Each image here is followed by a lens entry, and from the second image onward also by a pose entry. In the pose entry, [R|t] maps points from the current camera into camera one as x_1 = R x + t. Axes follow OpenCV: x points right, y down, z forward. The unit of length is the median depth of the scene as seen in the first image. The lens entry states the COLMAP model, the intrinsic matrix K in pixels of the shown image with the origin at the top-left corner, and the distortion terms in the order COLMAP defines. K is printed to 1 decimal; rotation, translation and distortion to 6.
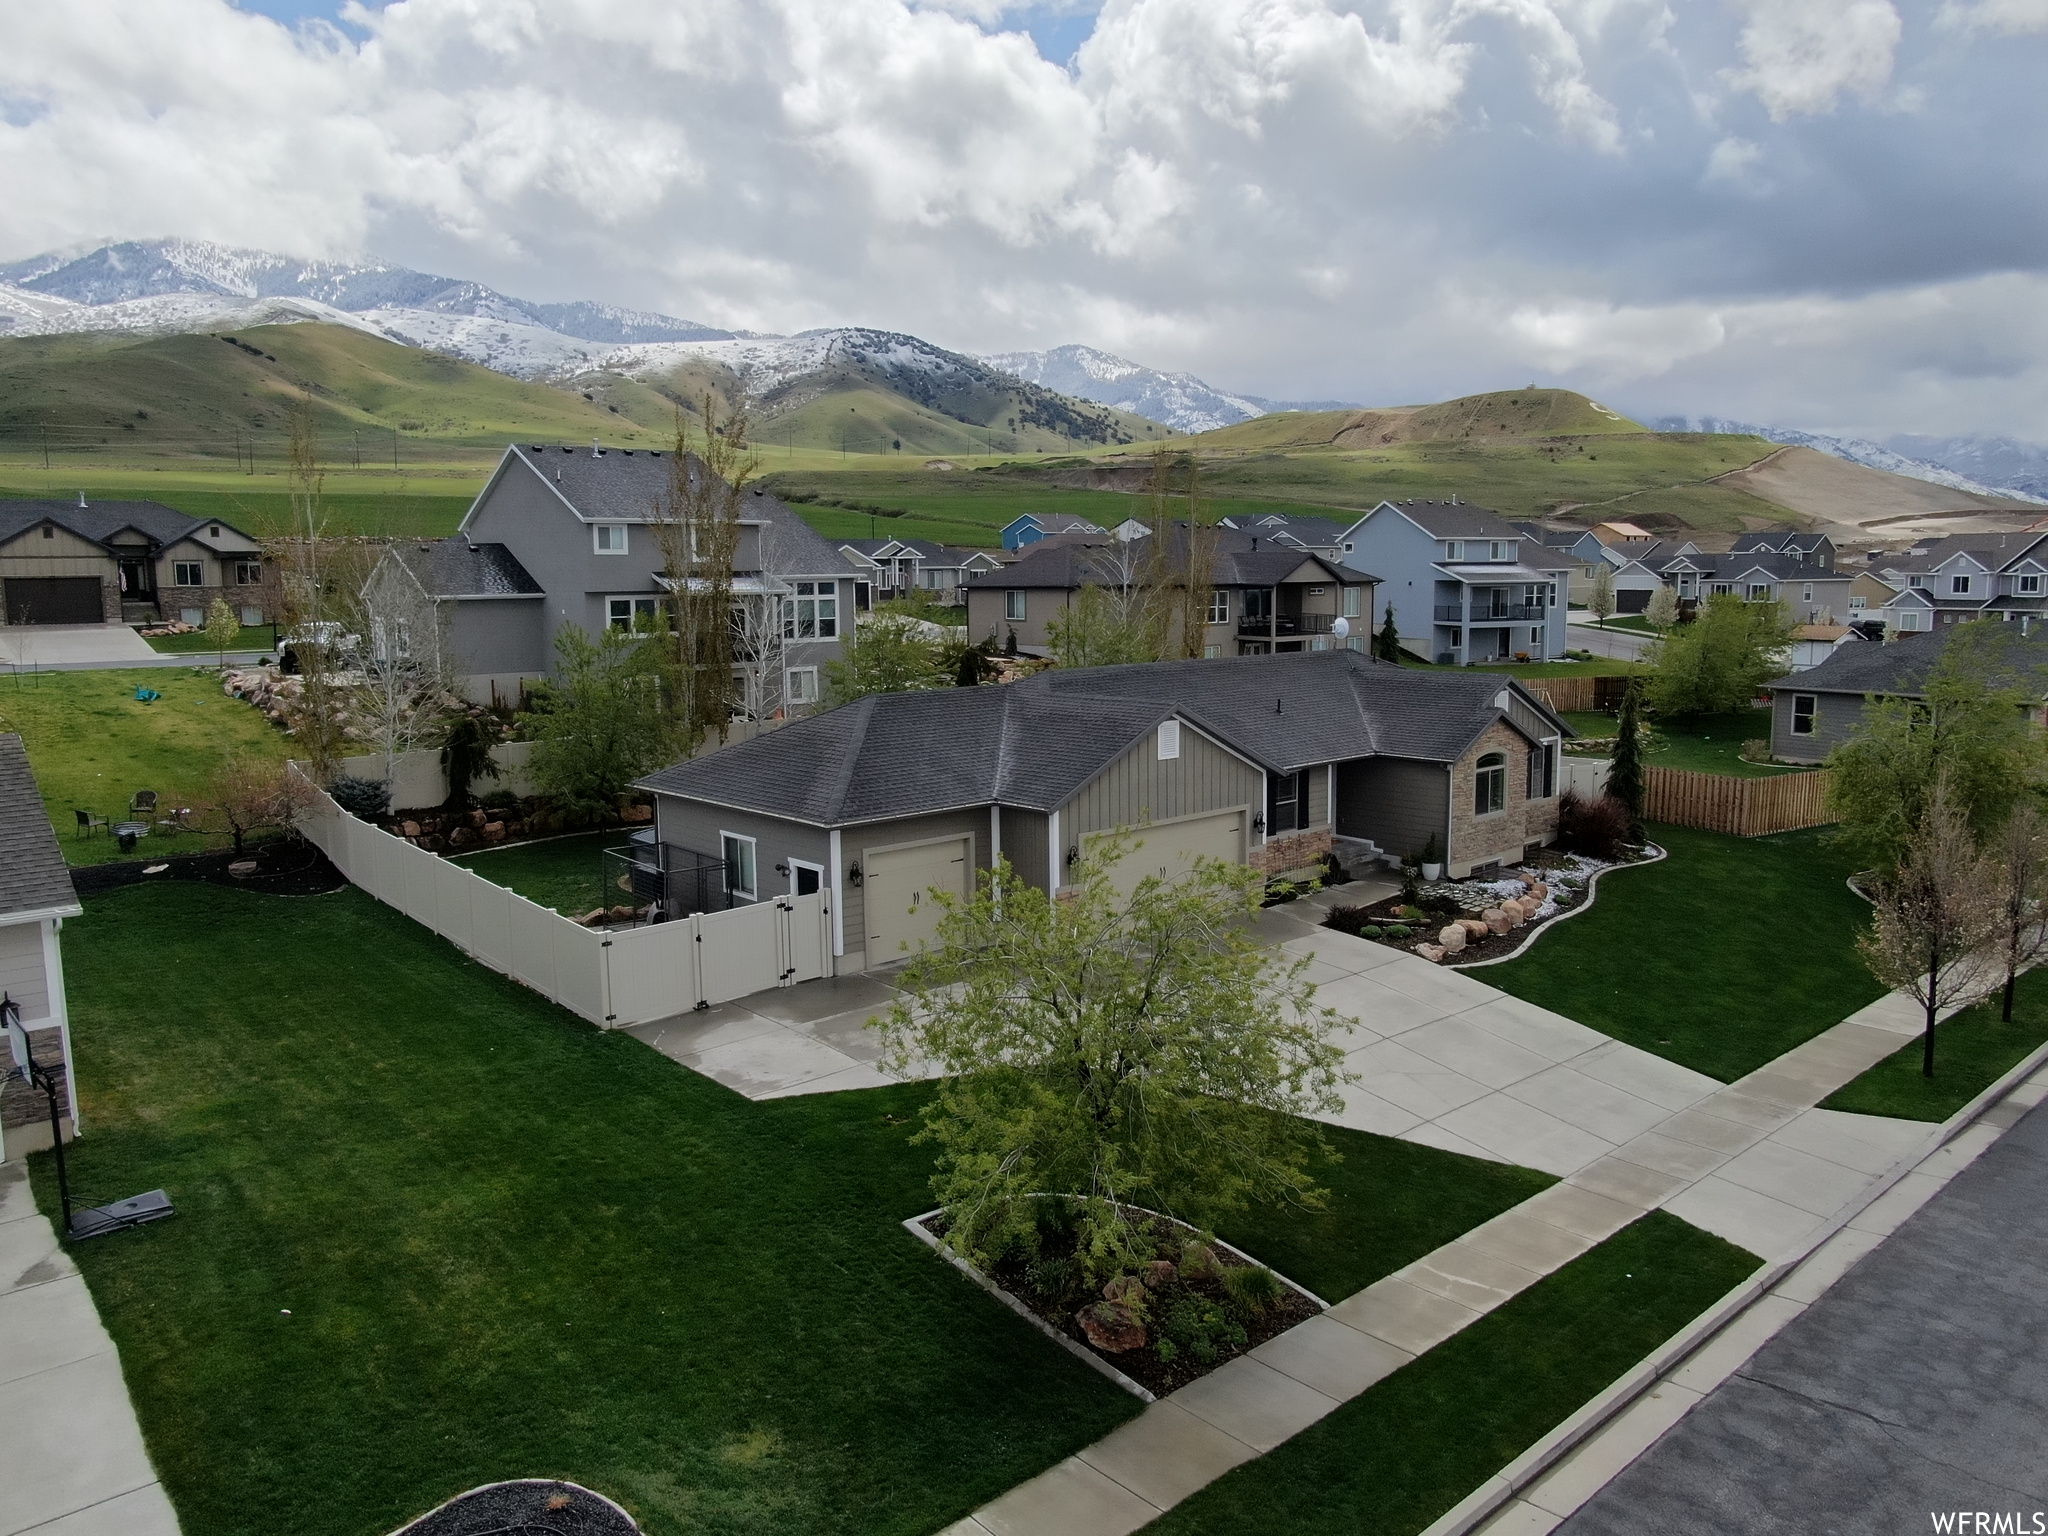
lens RADIAL K [[1467.1, 0, 1025.0], [0, 1467.1, 776.7], [0, 0, 1]] dist [-0.025318, 0.010536]
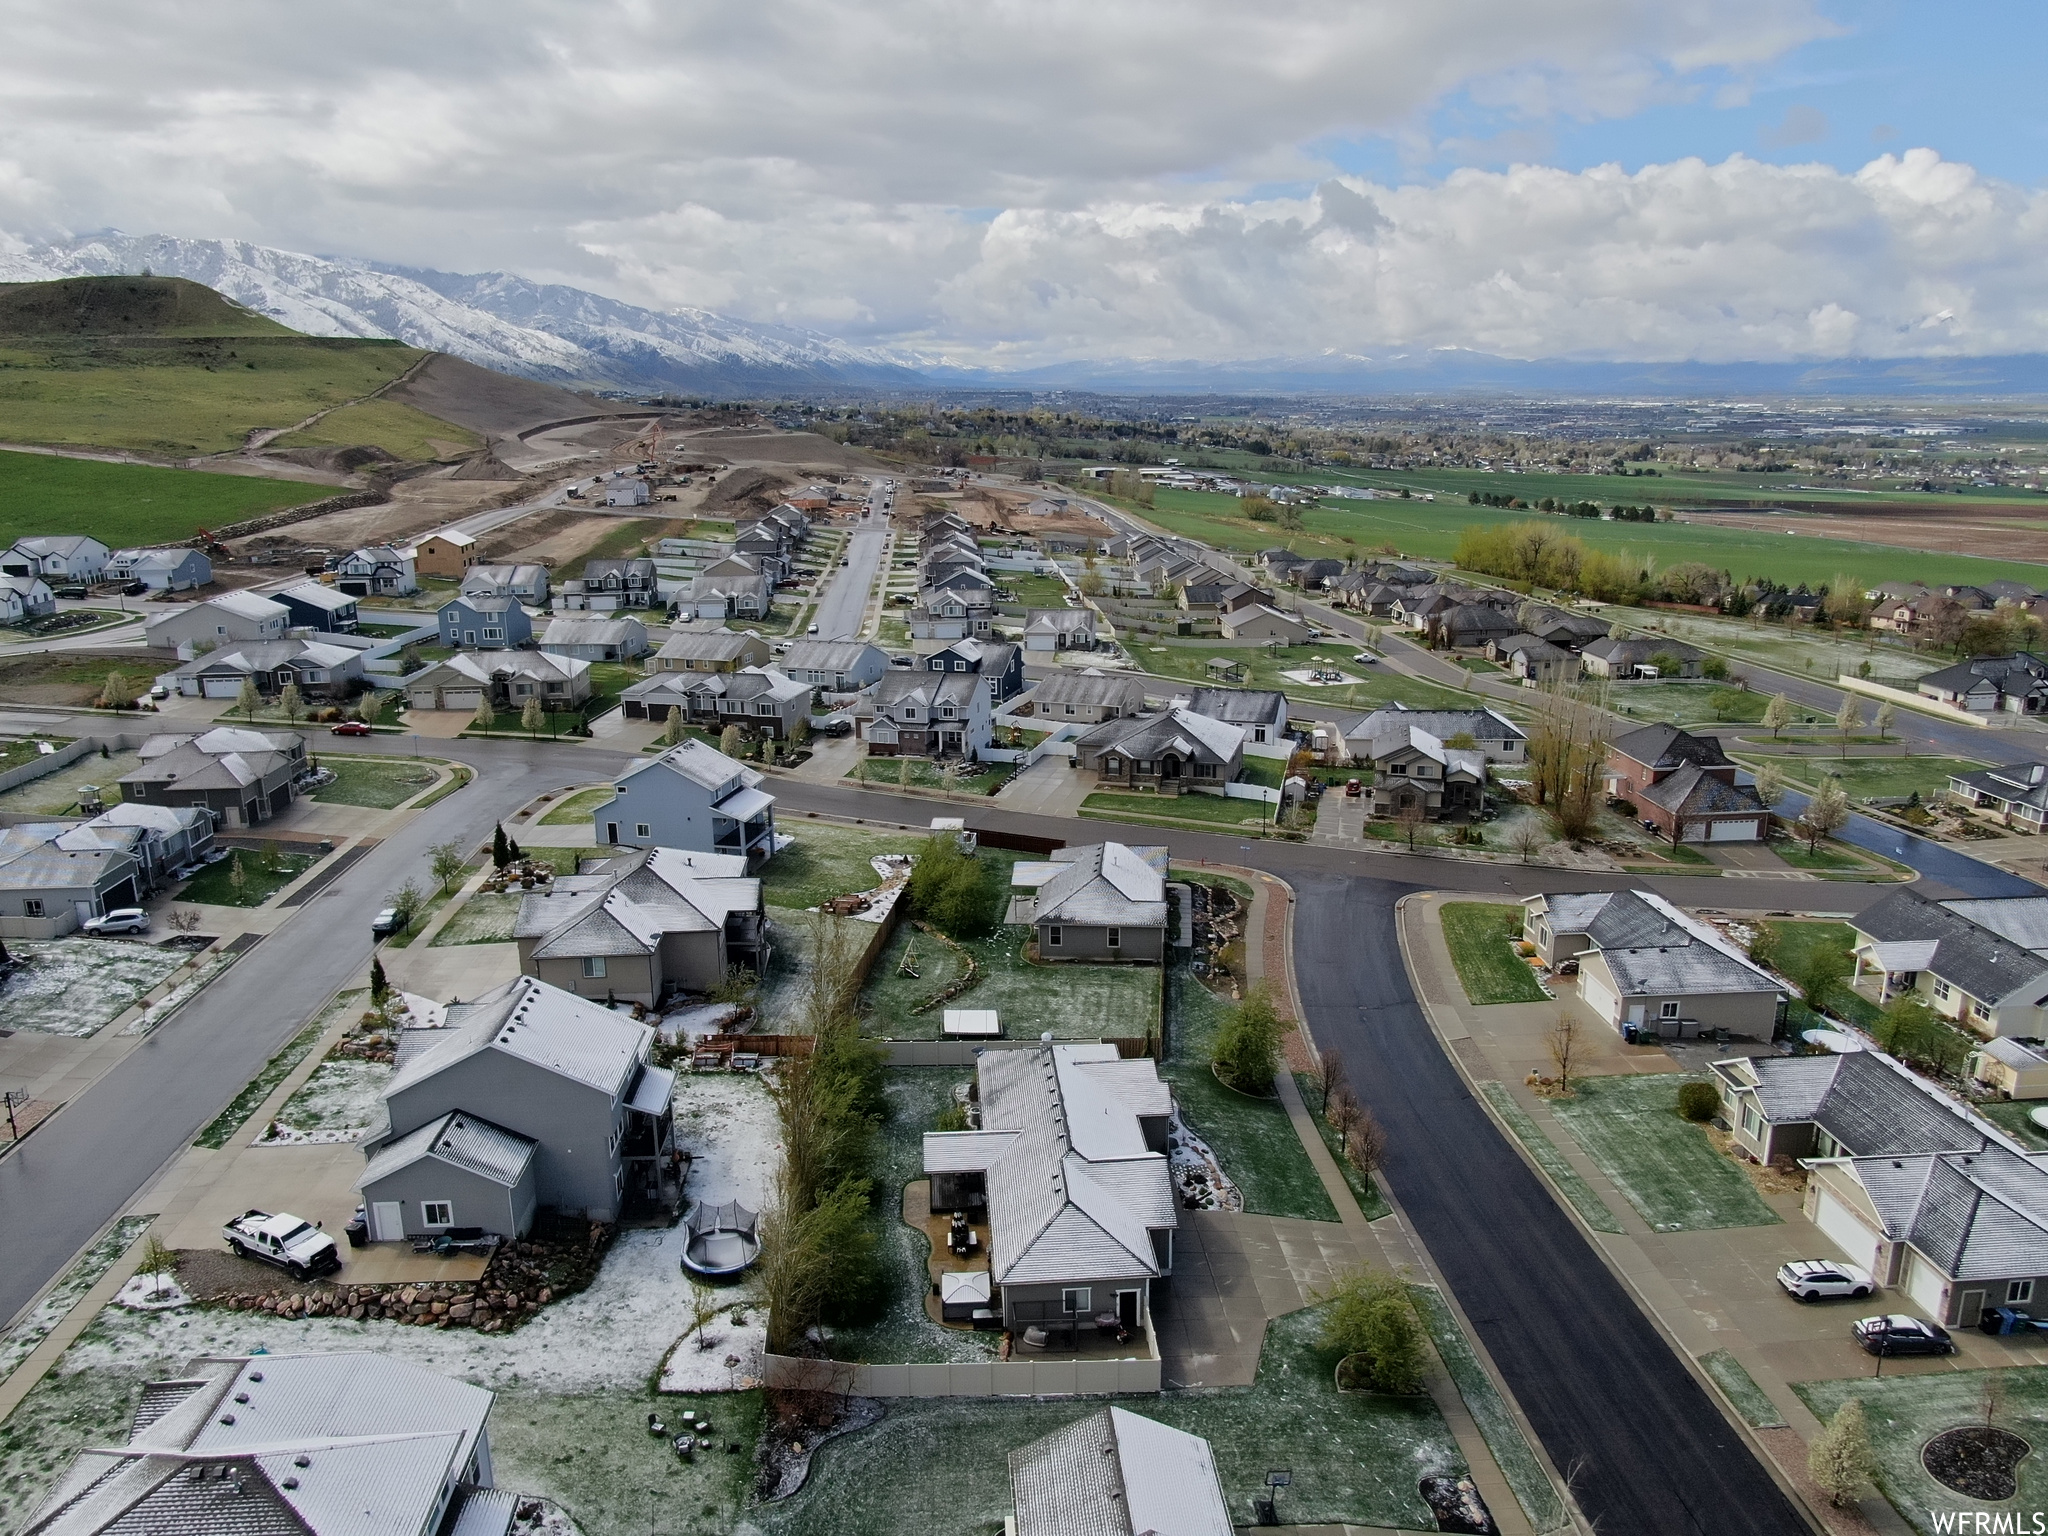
lens RADIAL K [[1467.1, 0, 1032.2], [0, 1467.1, 766.9], [0, 0, 1]] dist [-0.025318, 0.010536]
pose [[0.614900, -0.196484, 0.763736, -1.496312], [0.113673, 0.980434, 0.160712, -0.932854], [-0.780370, -0.012006, 0.625203, -0.308322]]
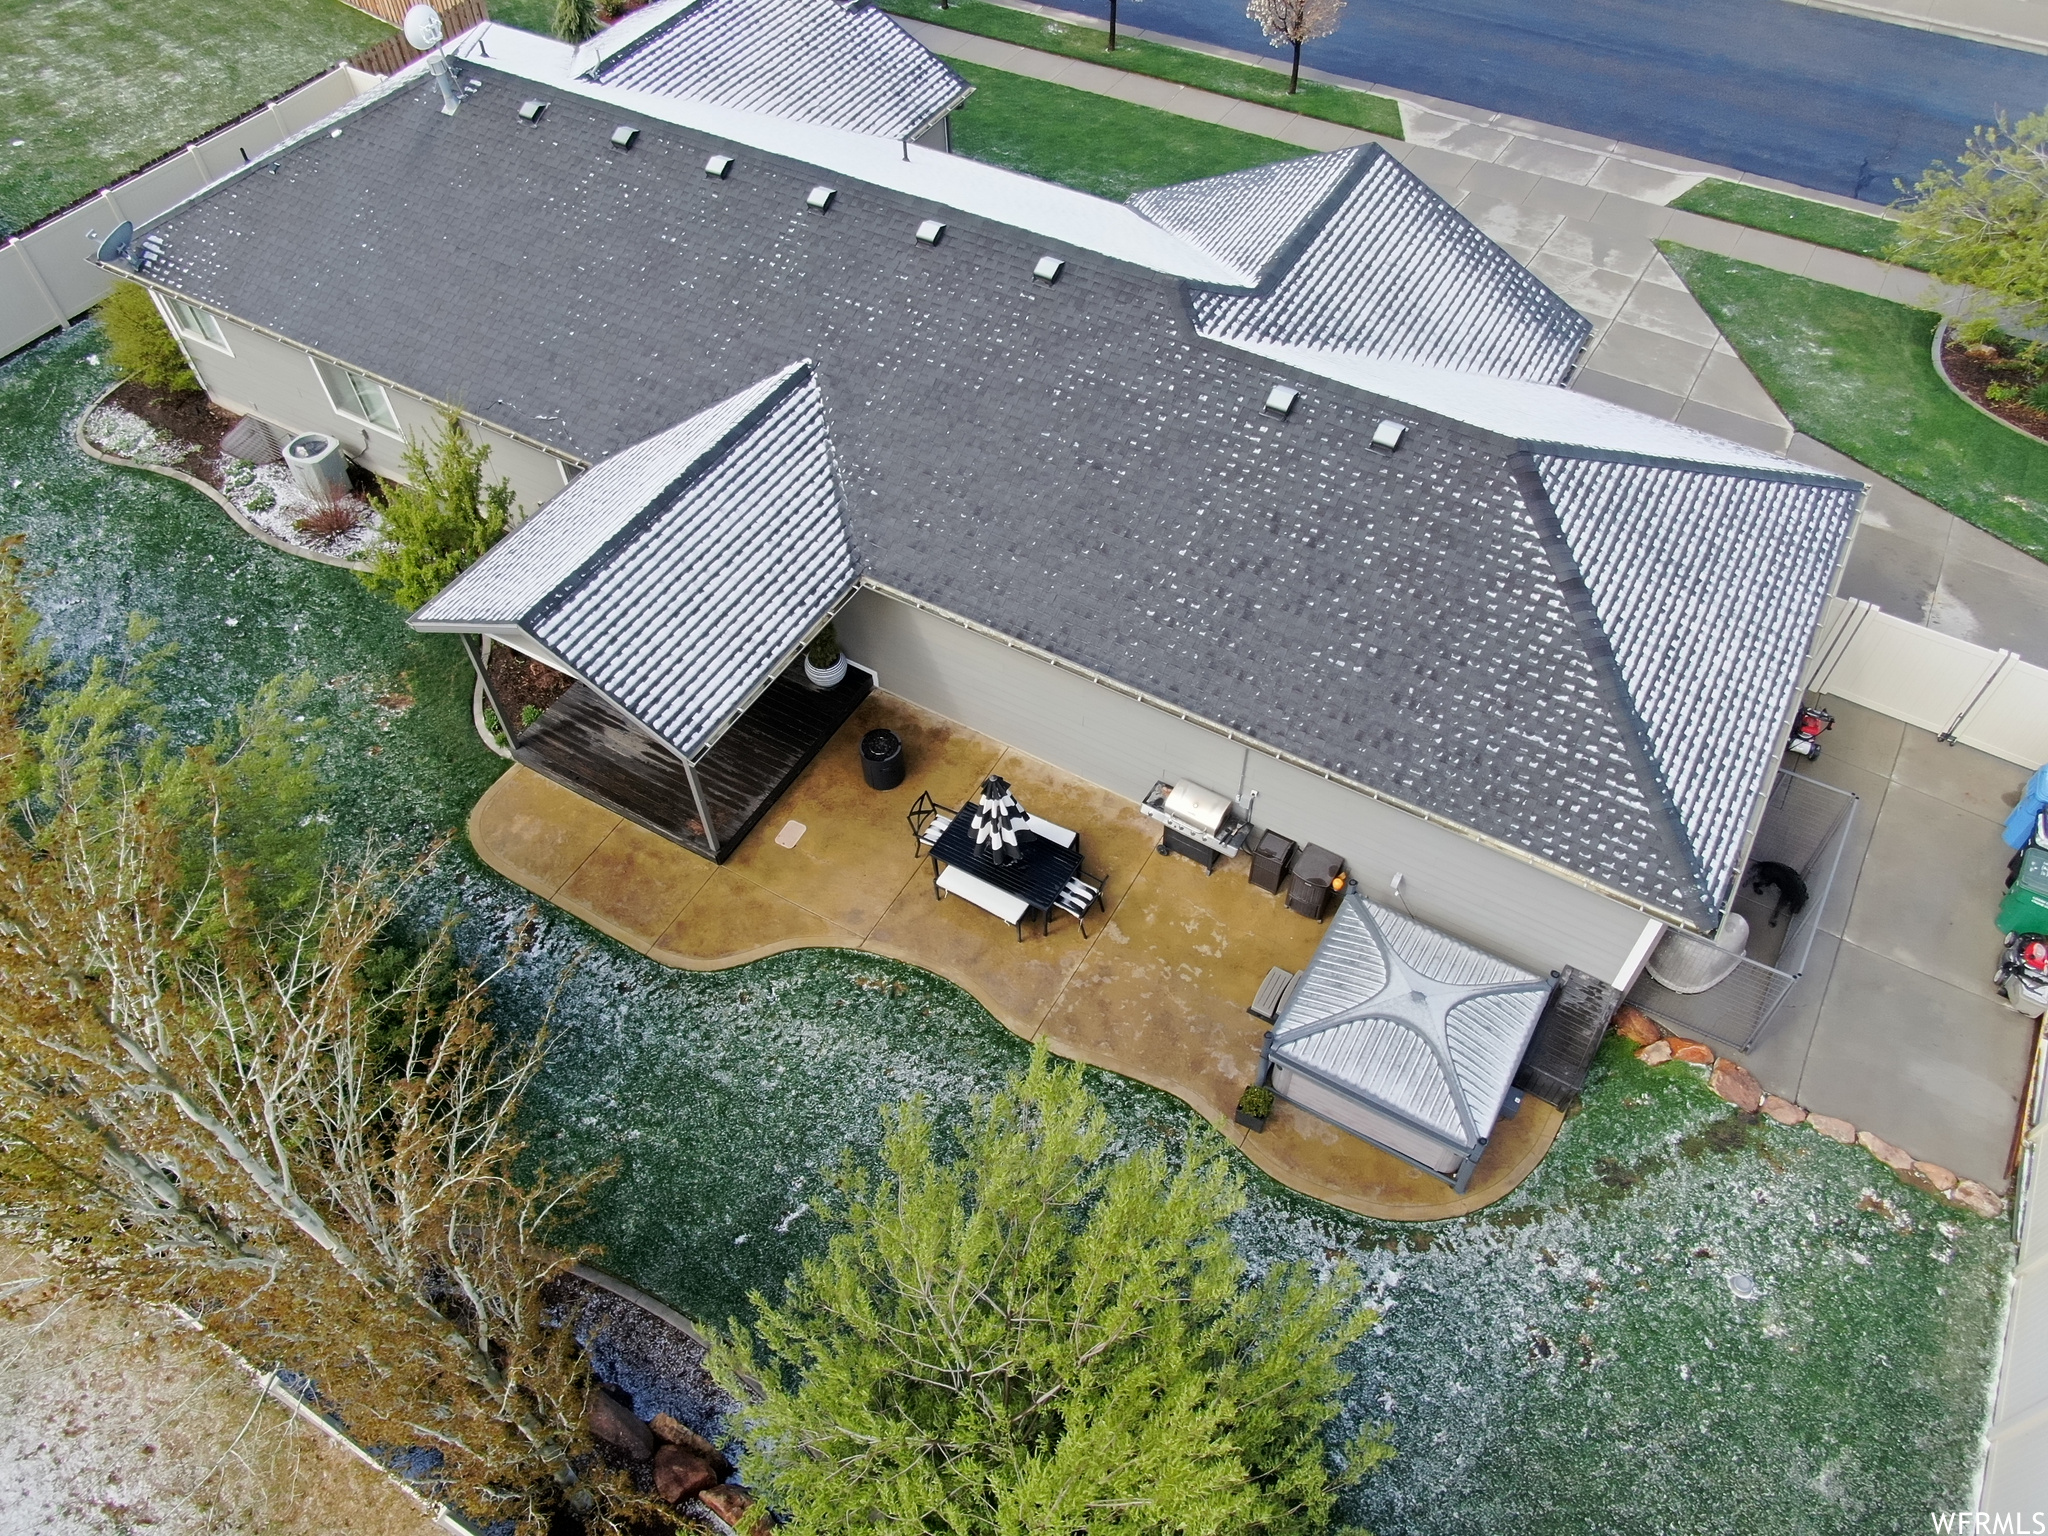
lens RADIAL K [[1467.1, 0, 1031.3], [0, 1467.1, 759.4], [0, 0, 1]] dist [-0.025318, 0.010536]
pose [[-0.303230, -0.734764, 0.606772, -0.387737], [0.153856, 0.590647, 0.792126, -0.366839], [-0.940415, 0.333552, -0.066054, 1.063571]]
